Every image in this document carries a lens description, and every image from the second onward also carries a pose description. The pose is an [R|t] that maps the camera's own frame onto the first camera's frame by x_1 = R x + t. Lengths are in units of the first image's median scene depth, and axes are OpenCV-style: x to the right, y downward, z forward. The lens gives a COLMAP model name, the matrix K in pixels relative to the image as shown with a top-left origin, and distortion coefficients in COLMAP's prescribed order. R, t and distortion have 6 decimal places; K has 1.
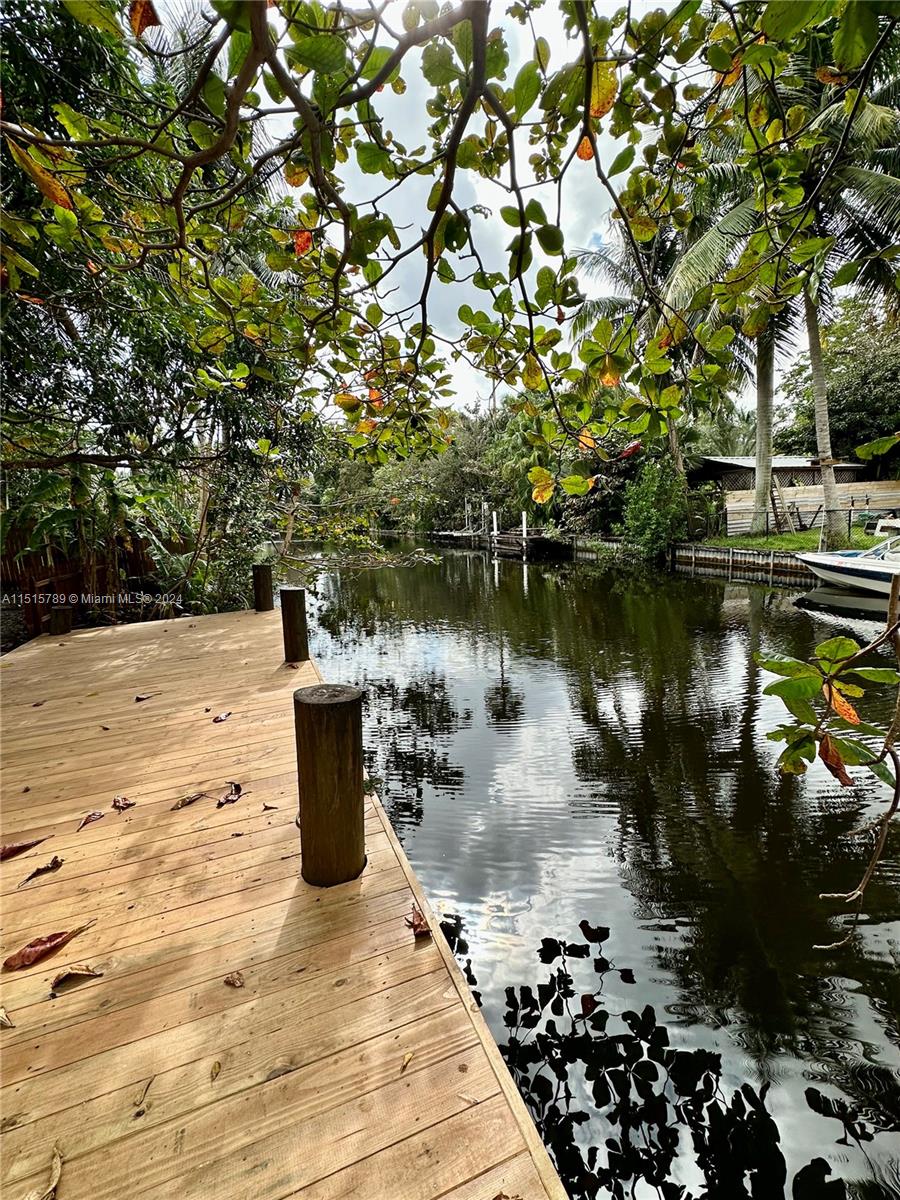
lens RADIAL K [[537.7, 0, 449.6], [0, 537.7, 597.6], [0, 0, 1]] dist [0.000201, 0.000017]
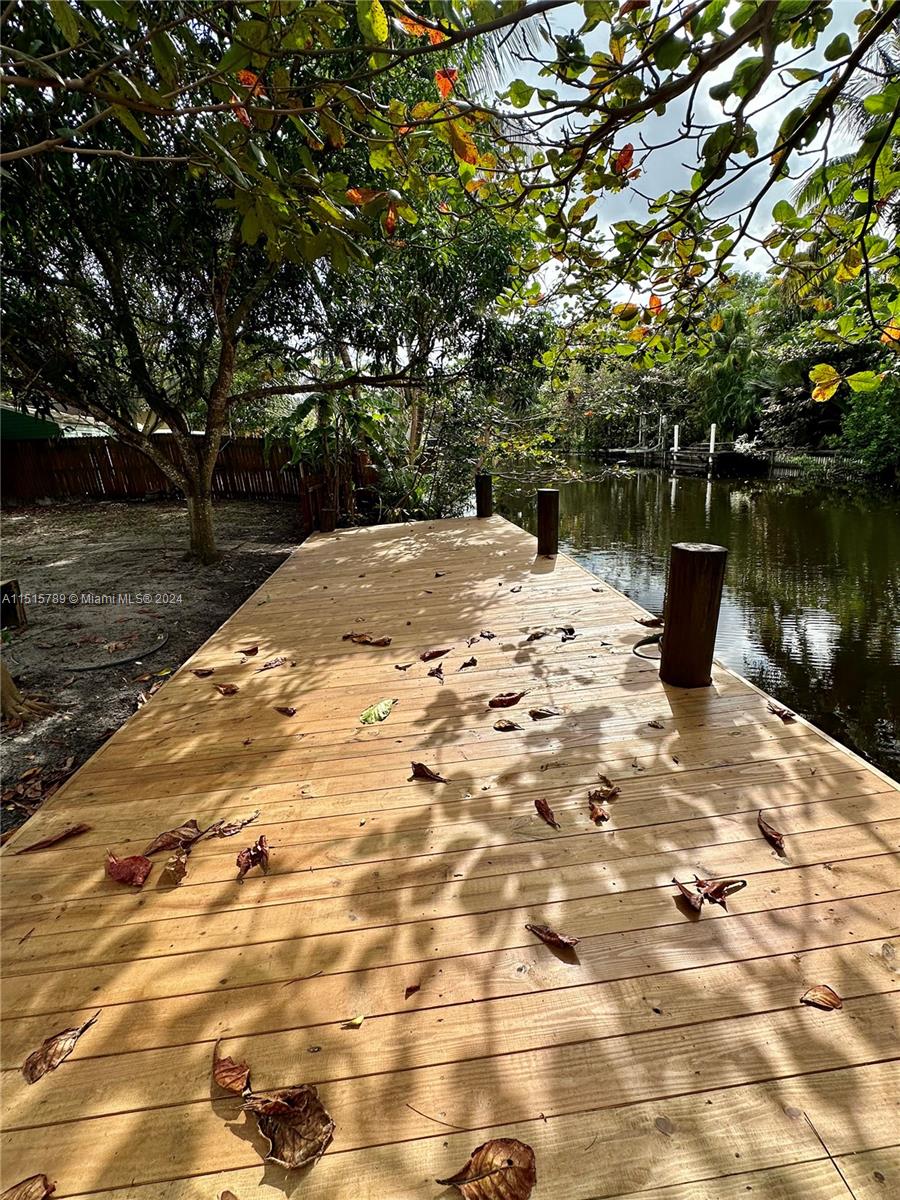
lens RADIAL K [[537.7, 0, 449.6], [0, 537.7, 597.6], [0, 0, 1]] dist [0.000201, 0.000017]
pose [[0.963971, 0.058333, -0.259533, -0.054047], [-0.021049, 0.989328, 0.144180, 0.014362], [0.265173, -0.133522, 0.954911, -0.049974]]
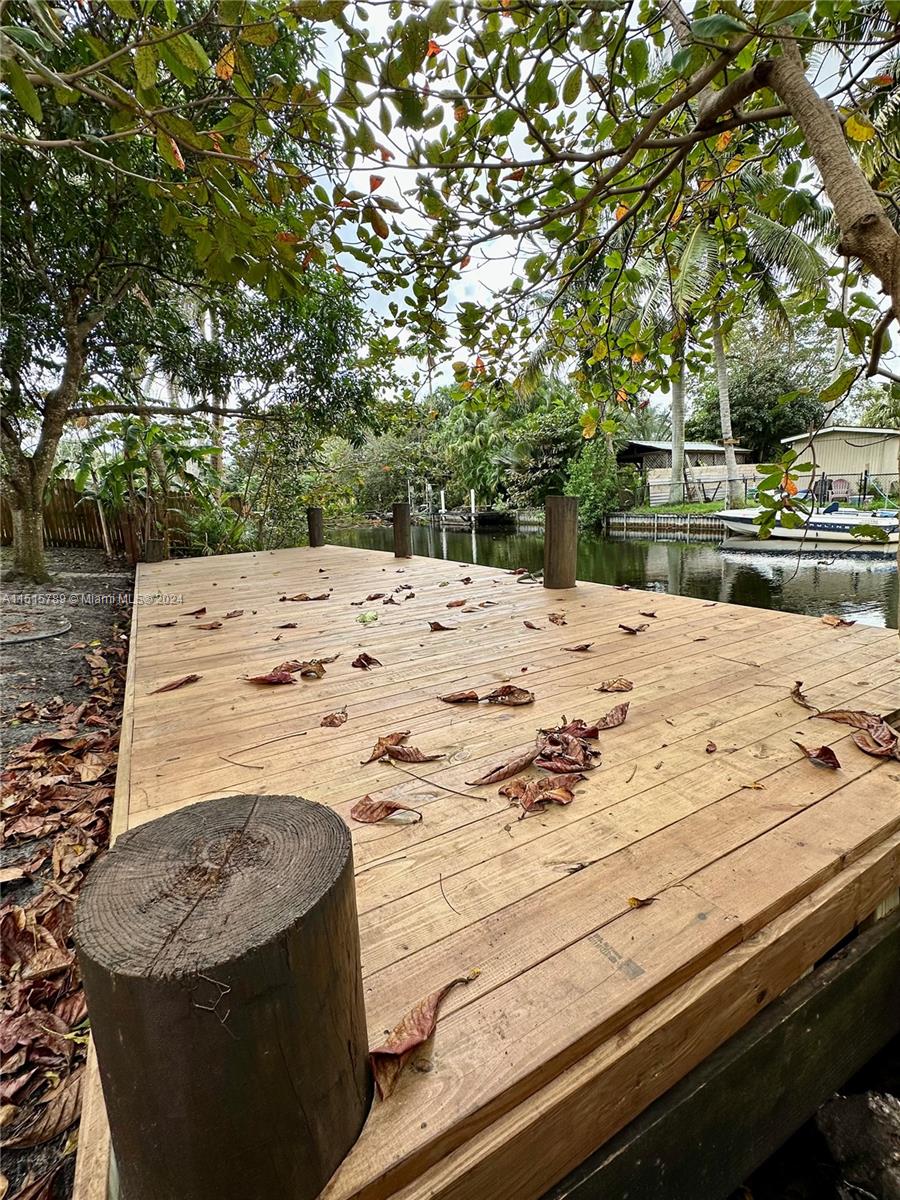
lens RADIAL K [[540.1, 0, 450.0], [0, 540.1, 600.0], [0, 0, 1]] dist [0.003379, -0.000300]
pose [[0.987275, -0.026550, 0.156790, -0.114472], [0.024145, 0.999560, 0.017220, 0.061402], [-0.157178, -0.013215, 0.987482, -0.115888]]
